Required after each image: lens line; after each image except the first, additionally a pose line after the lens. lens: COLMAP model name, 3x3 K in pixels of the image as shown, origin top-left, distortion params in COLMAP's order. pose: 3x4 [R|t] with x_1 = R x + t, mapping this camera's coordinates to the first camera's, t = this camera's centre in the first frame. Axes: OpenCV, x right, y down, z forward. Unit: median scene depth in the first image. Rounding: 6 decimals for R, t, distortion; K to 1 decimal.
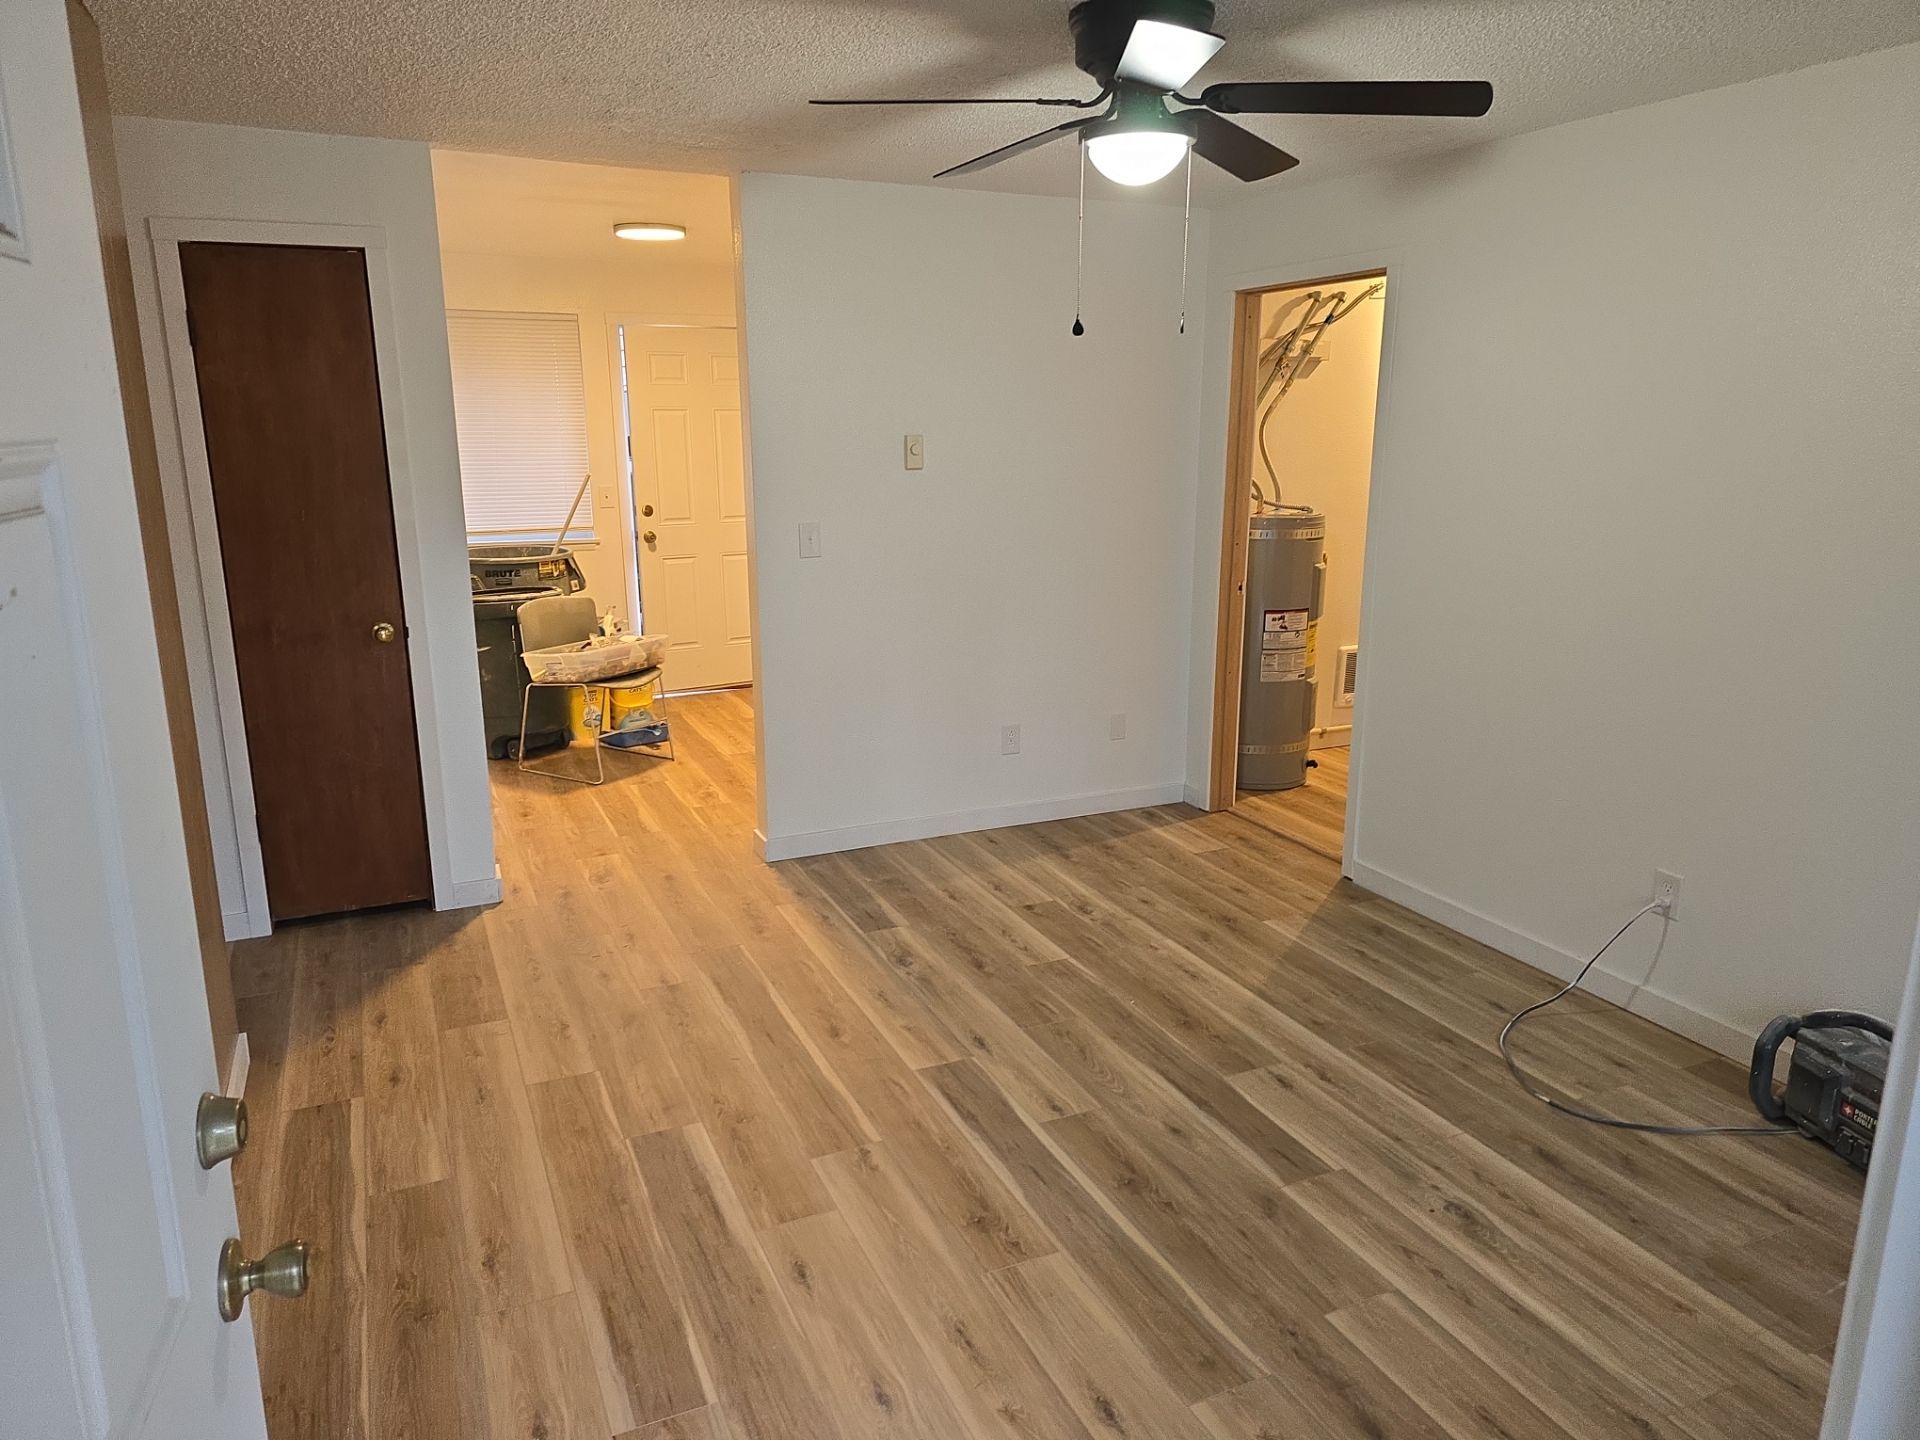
lens RADIAL K [[1283.8, 0, 969.6], [0, 1283.8, 726.6], [0, 0, 1]] dist [0.081390, -0.084498]
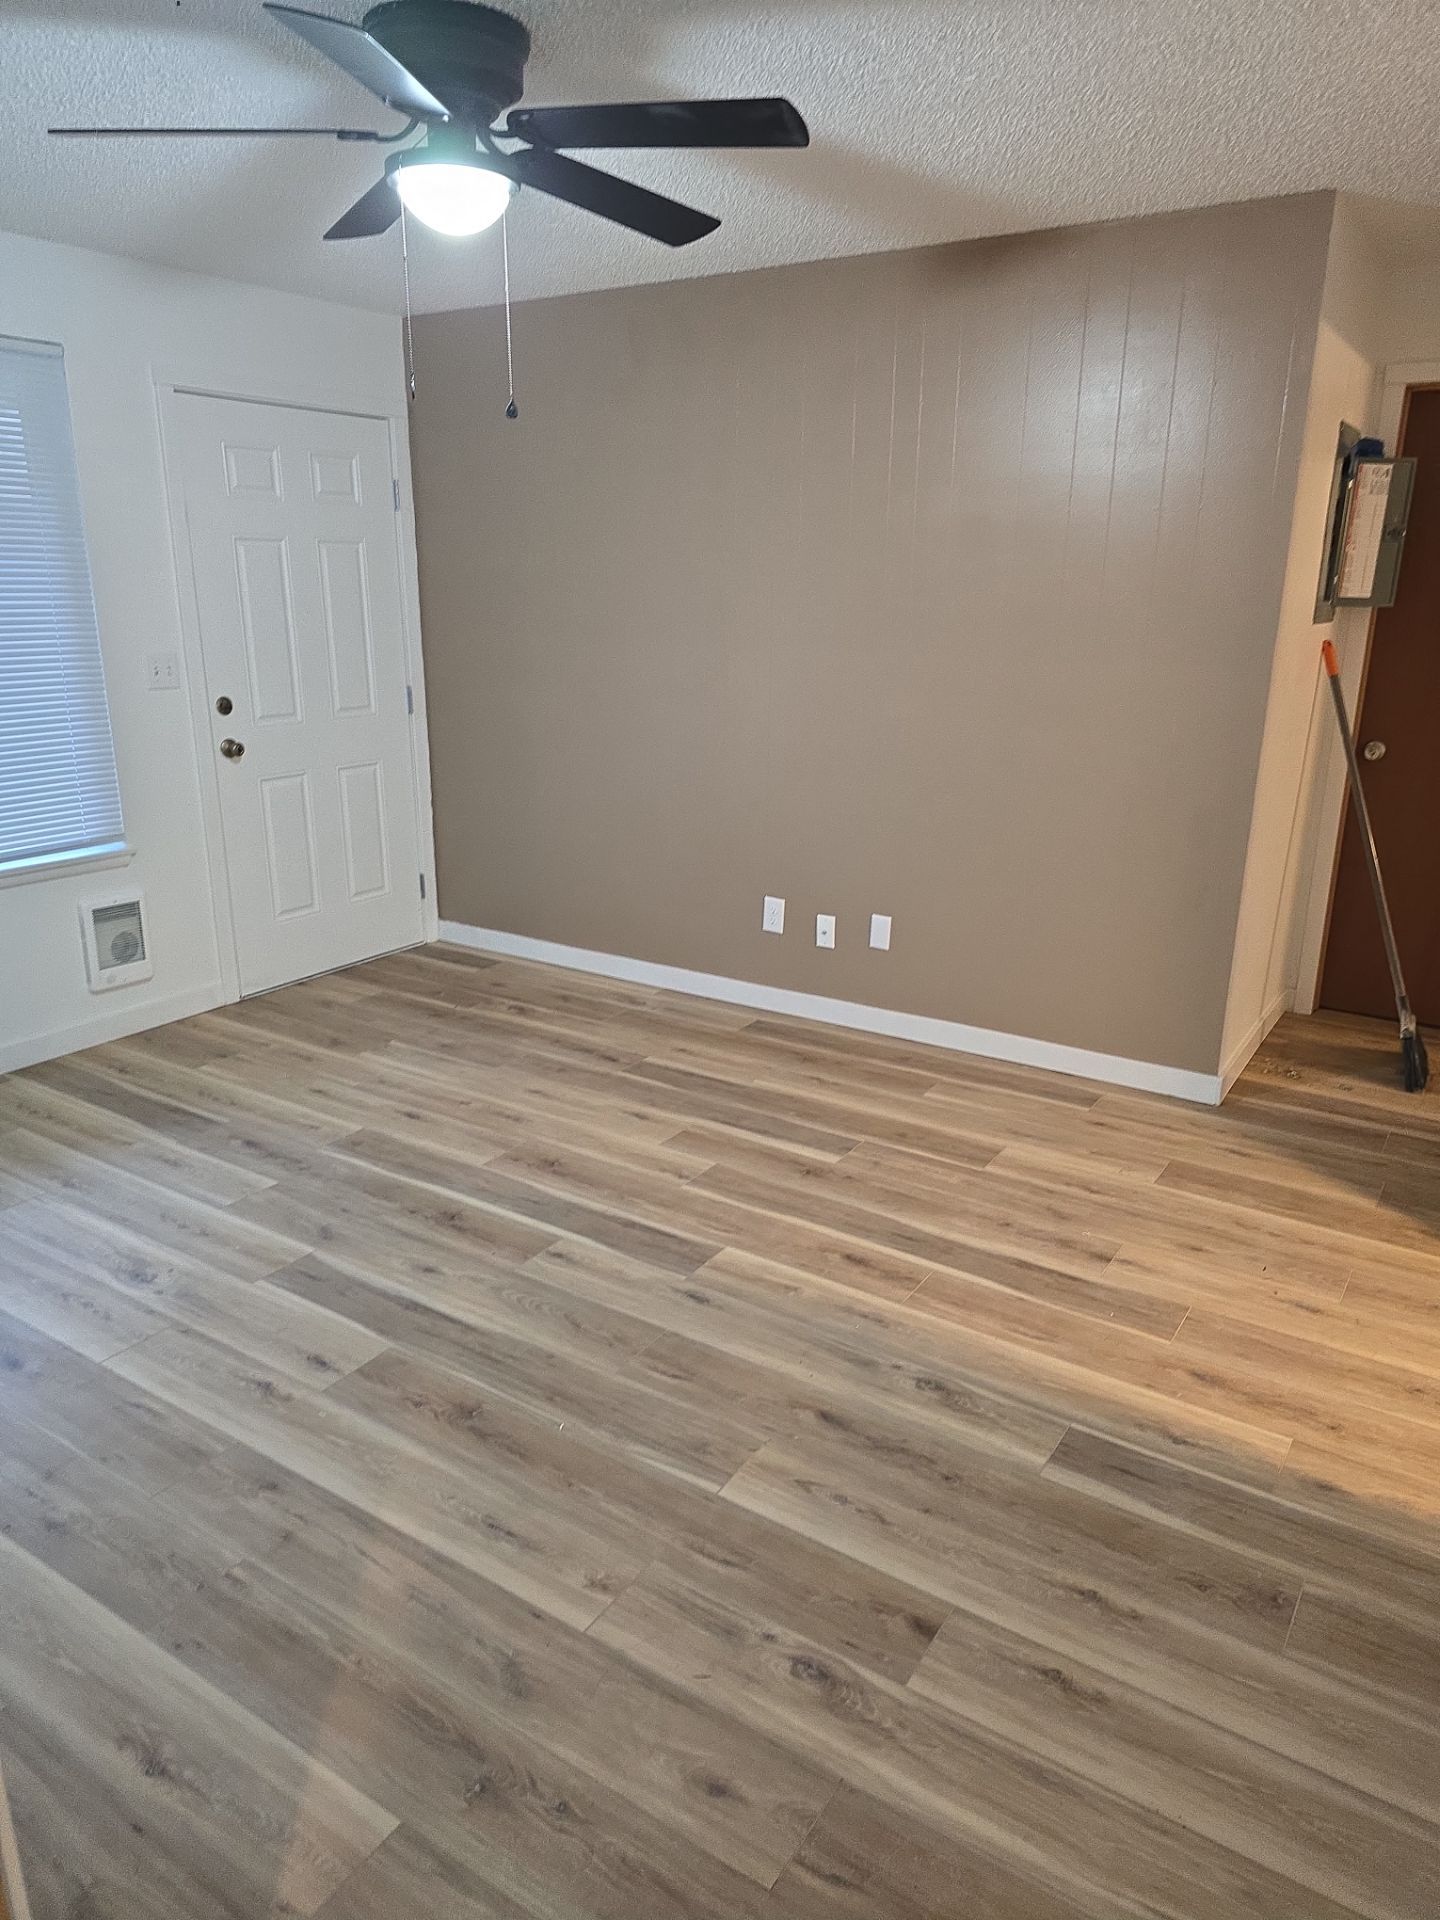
lens RADIAL K [[1283.8, 0, 720.0], [0, 1283.8, 960.0], [0, 0, 1]] dist [0.081390, -0.084498]
pose [[-0.850303, 0.141896, -0.506804, 0.385084], [-0.135922, 0.871092, 0.471936, -0.334138], [0.508439, 0.470174, -0.721405, 1.517542]]
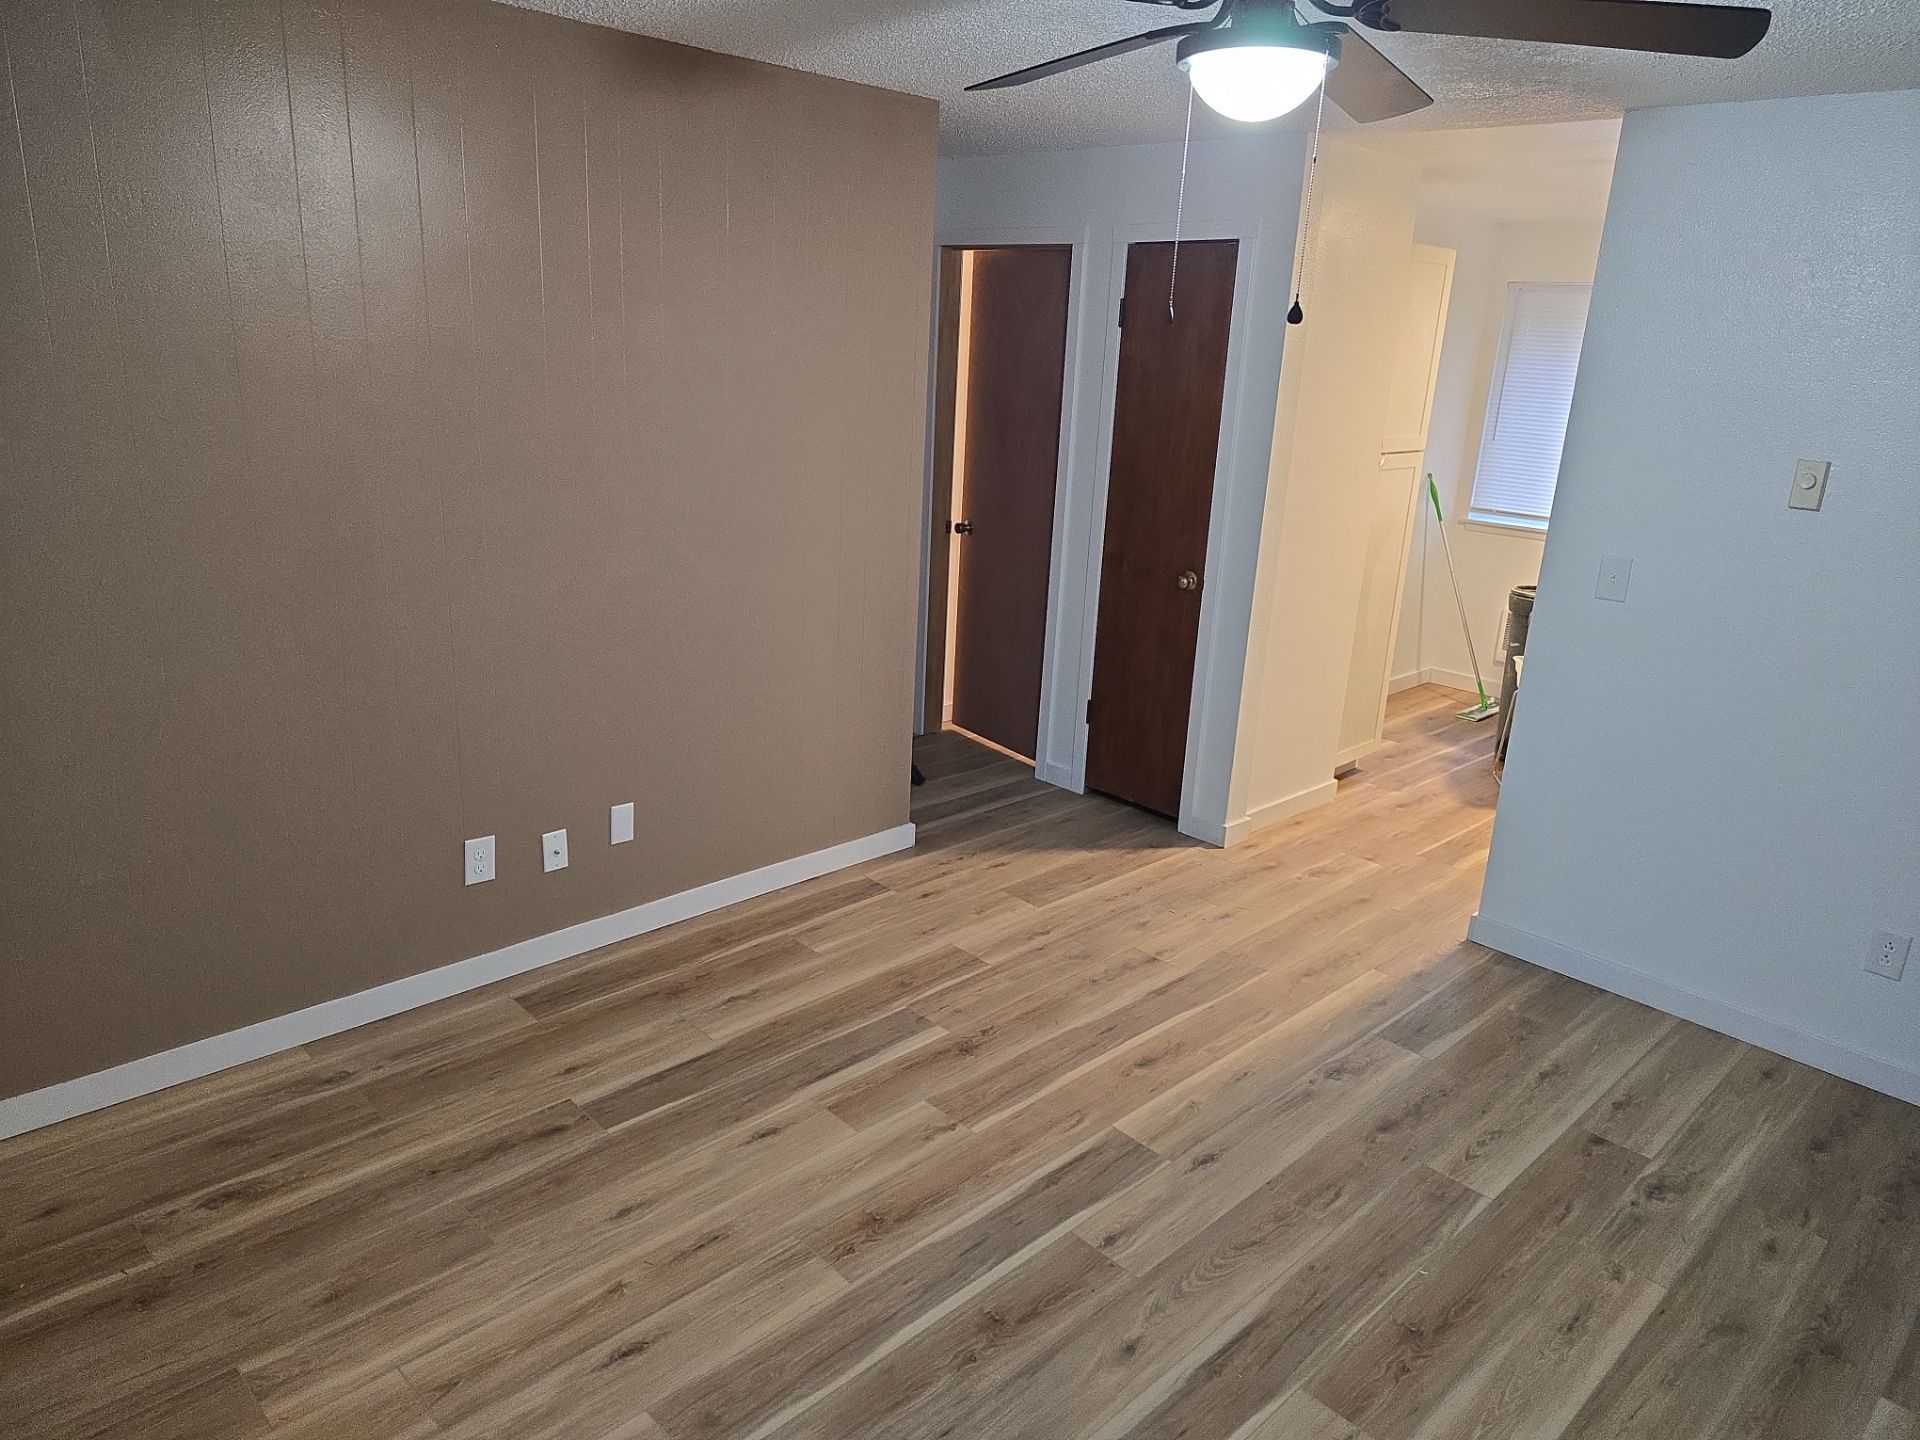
lens RADIAL K [[1283.8, 0, 969.6], [0, 1283.8, 726.6], [0, 0, 1]] dist [0.081390, -0.084498]
pose [[0.337943, 0.293869, -0.894112, 0.640898], [-0.277154, 0.938952, 0.203852, -0.154263], [0.899433, 0.178916, 0.398759, 0.477434]]
